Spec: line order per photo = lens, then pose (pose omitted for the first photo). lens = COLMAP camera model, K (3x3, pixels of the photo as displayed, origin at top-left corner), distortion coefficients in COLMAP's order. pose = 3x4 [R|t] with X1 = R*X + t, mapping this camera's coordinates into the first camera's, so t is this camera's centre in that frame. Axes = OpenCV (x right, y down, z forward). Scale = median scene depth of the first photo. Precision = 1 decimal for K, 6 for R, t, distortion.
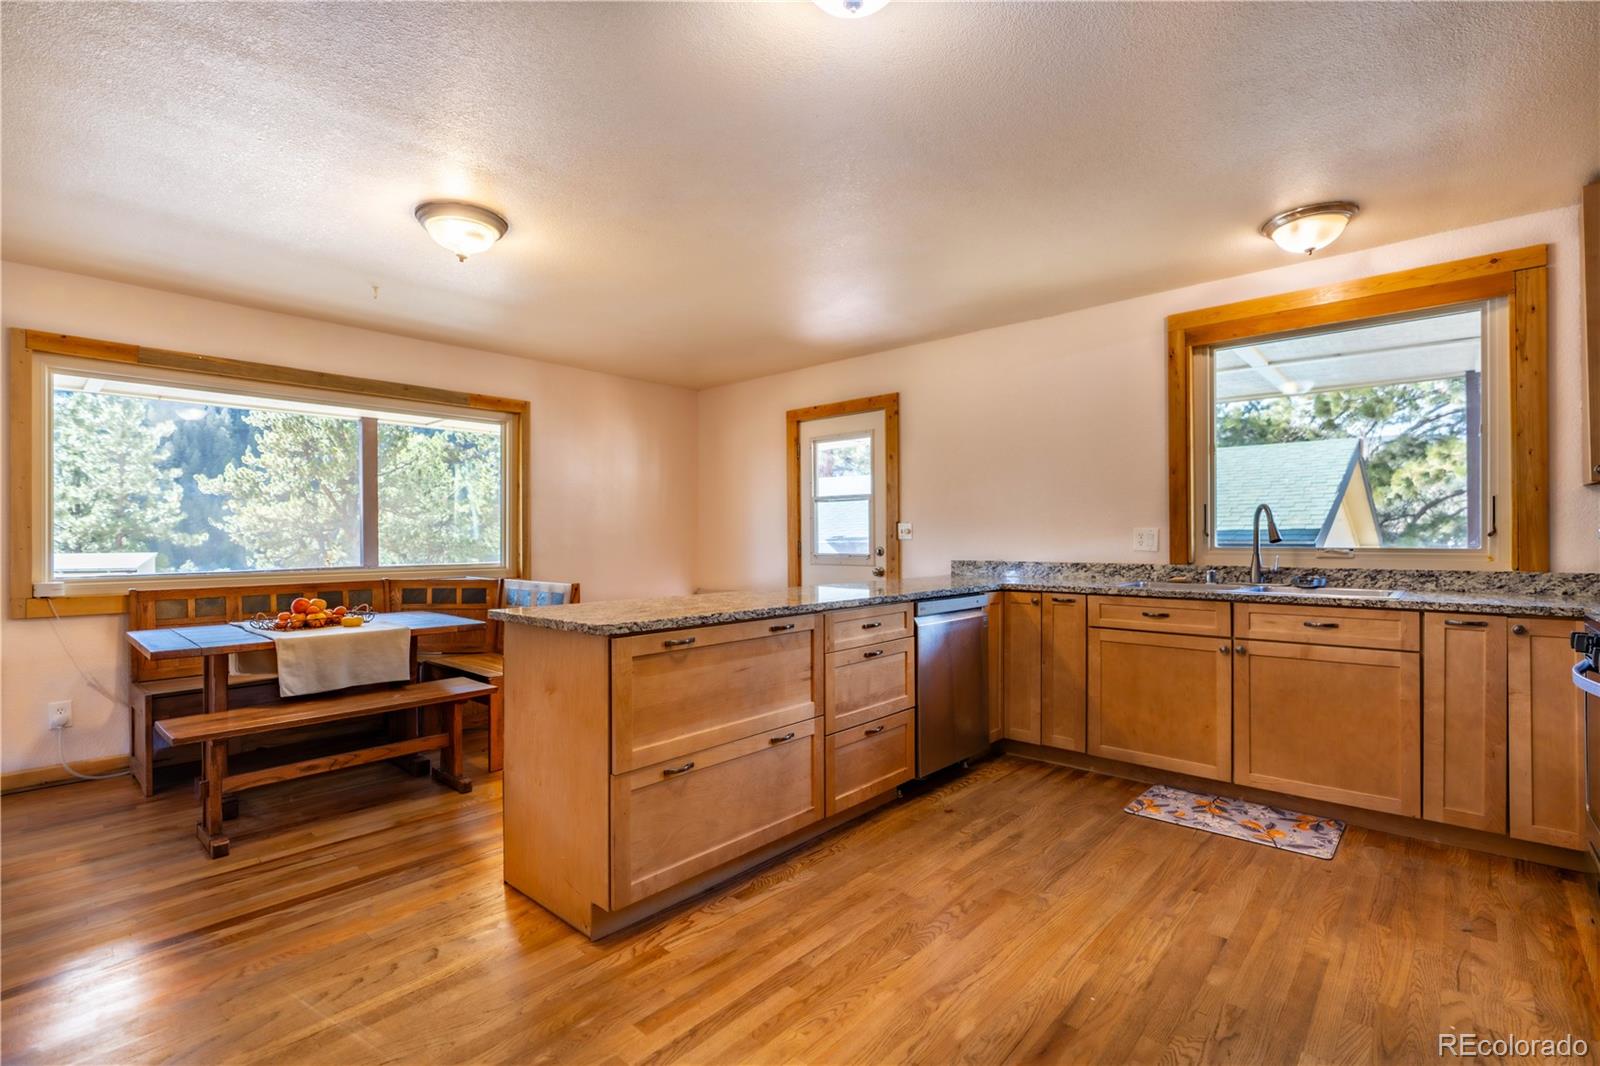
lens RADIAL K [[743.8, 0, 800.0], [0, 743.8, 534.1], [0, 0, 1]] dist [-0.000656, 0.001267]
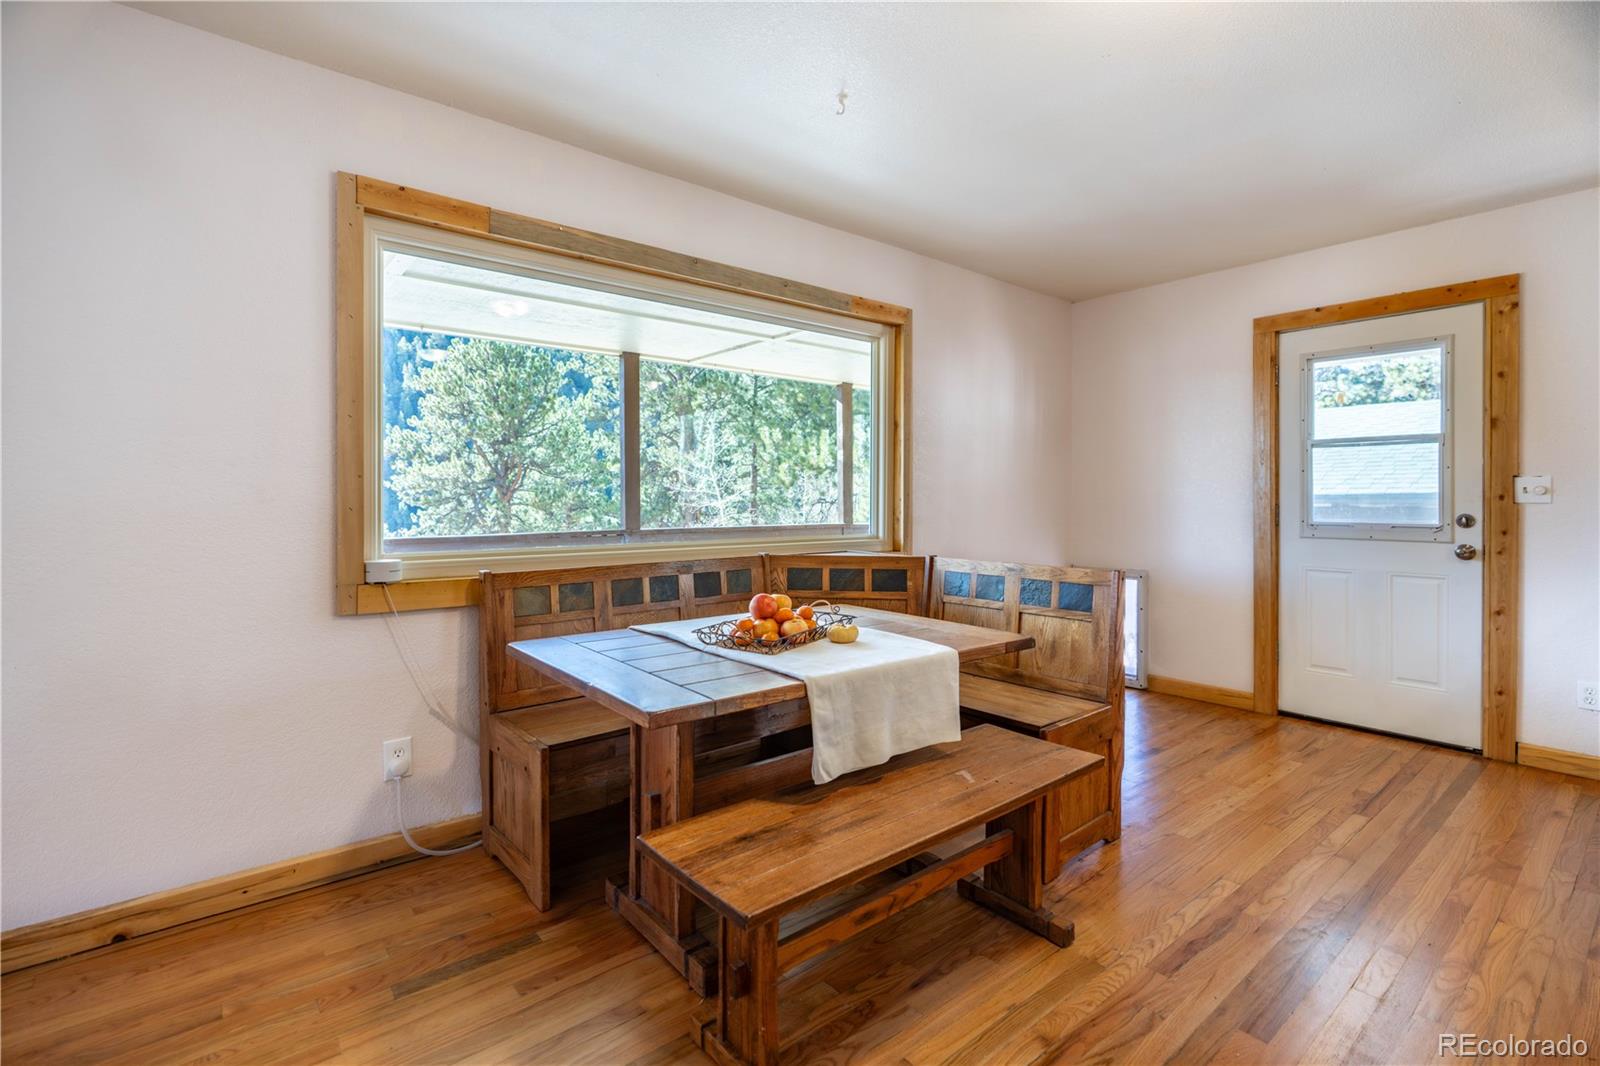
lens RADIAL K [[743.8, 0, 811.0], [0, 743.8, 501.5], [0, 0, 1]] dist [-0.000656, 0.001267]
pose [[0.990799, 0.005963, -0.135207, -0.505799], [-0.004693, 0.999942, 0.009708, 0.003781], [0.135257, -0.008984, 0.990770, 0.368431]]
